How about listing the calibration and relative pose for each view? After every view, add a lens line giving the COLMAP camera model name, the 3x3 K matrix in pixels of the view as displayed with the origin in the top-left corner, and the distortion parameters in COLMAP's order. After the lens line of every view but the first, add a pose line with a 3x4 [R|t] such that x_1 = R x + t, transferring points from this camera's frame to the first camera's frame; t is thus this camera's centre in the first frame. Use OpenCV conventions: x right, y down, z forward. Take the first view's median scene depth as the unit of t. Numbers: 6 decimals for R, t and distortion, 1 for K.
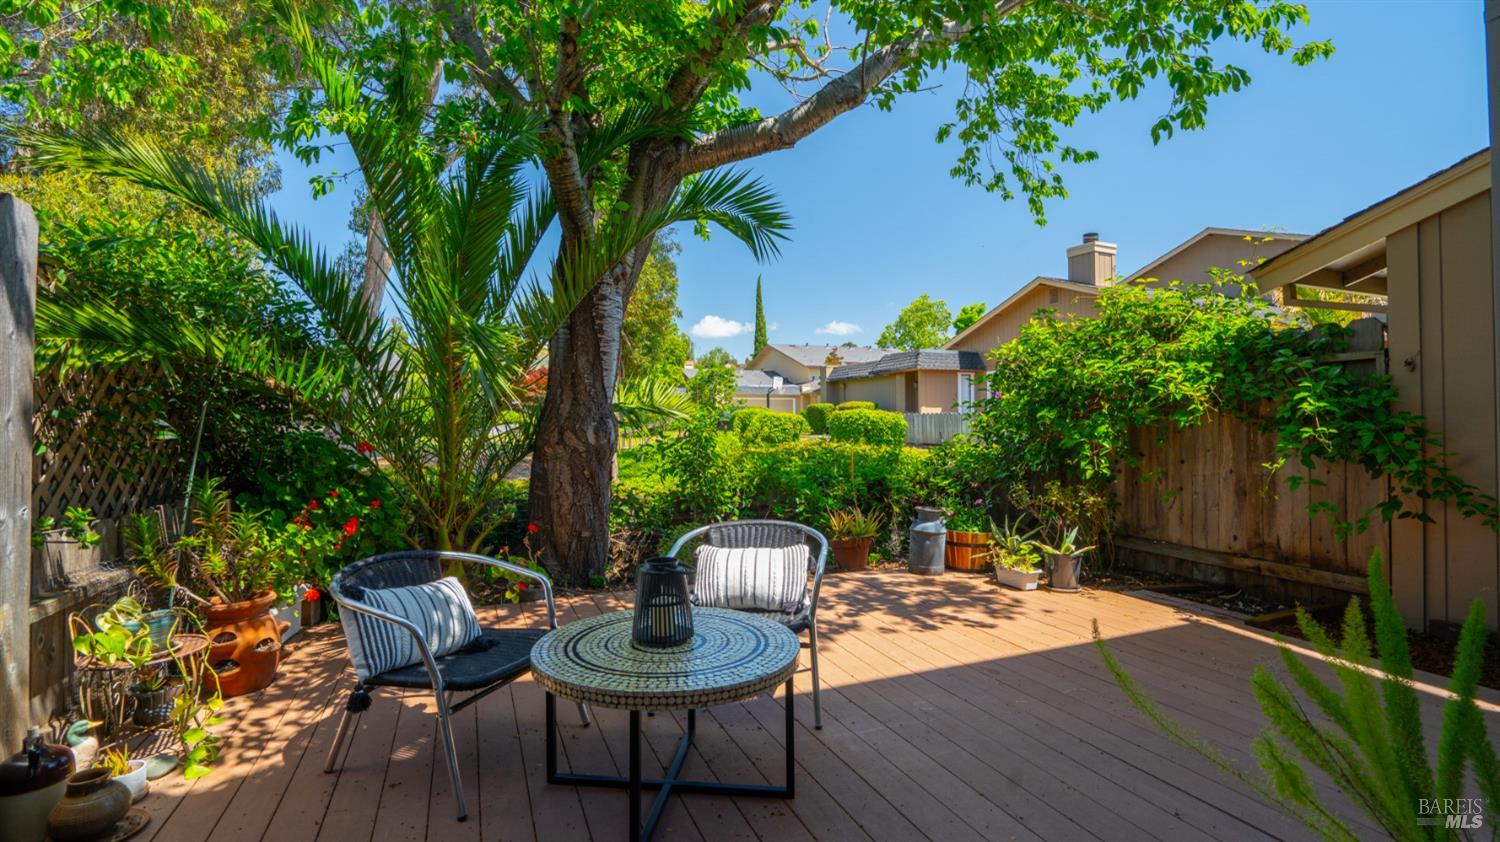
lens RADIAL K [[673.9, 0, 747.5], [0, 673.9, 410.7], [0, 0, 1]] dist [0.000136, 0.000206]
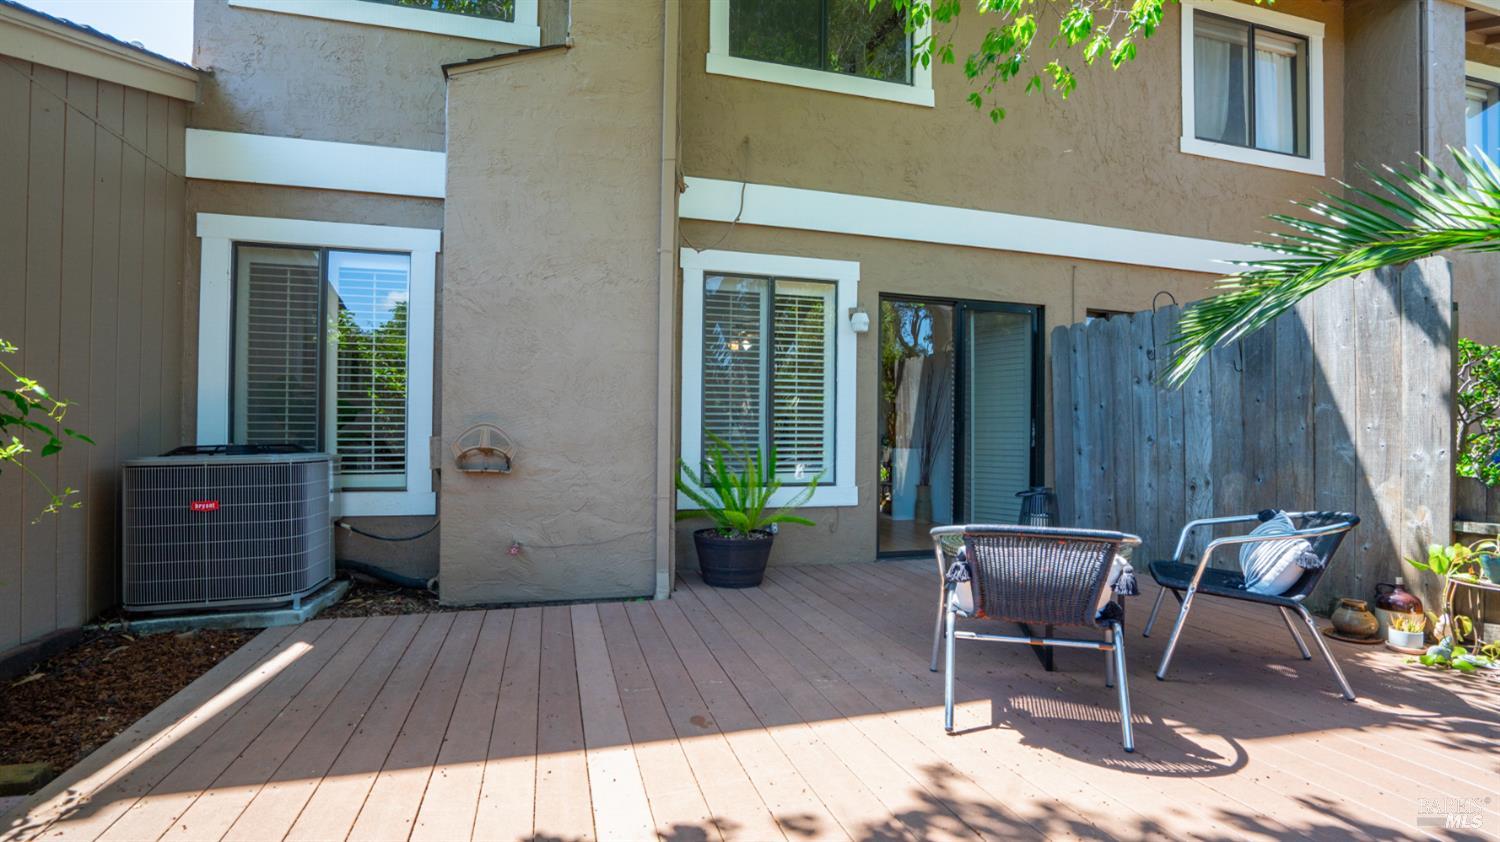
lens RADIAL K [[680.1, 0, 749.2], [0, 680.1, 406.6], [0, 0, 1]] dist [-0.003517, 0.000070]
pose [[-0.993941, 0.005015, 0.109796, 0.244205], [-0.000343, 0.998812, -0.048727, 0.083115], [-0.109910, -0.048469, -0.992759, 1.910649]]
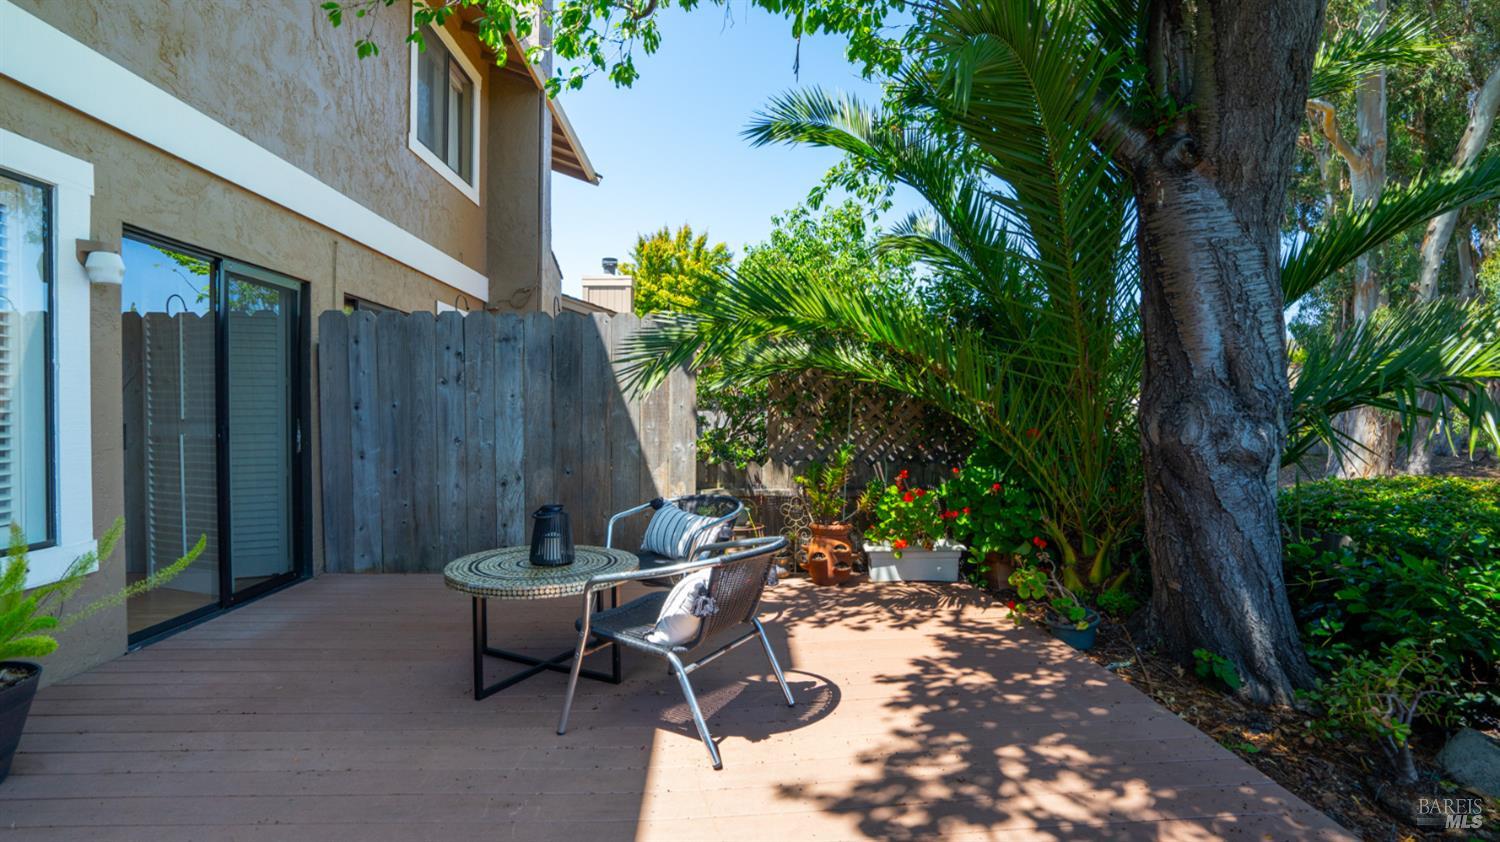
lens RADIAL K [[706.9, 0, 748.0], [0, 706.9, 409.3], [0, 0, 1]] dist [-0.041987, 0.000591]
pose [[-0.360778, 0.009111, -0.932607, 0.814400], [0.017114, 0.999849, 0.003147, 0.011412], [0.932495, -0.014825, -0.360879, 1.432539]]
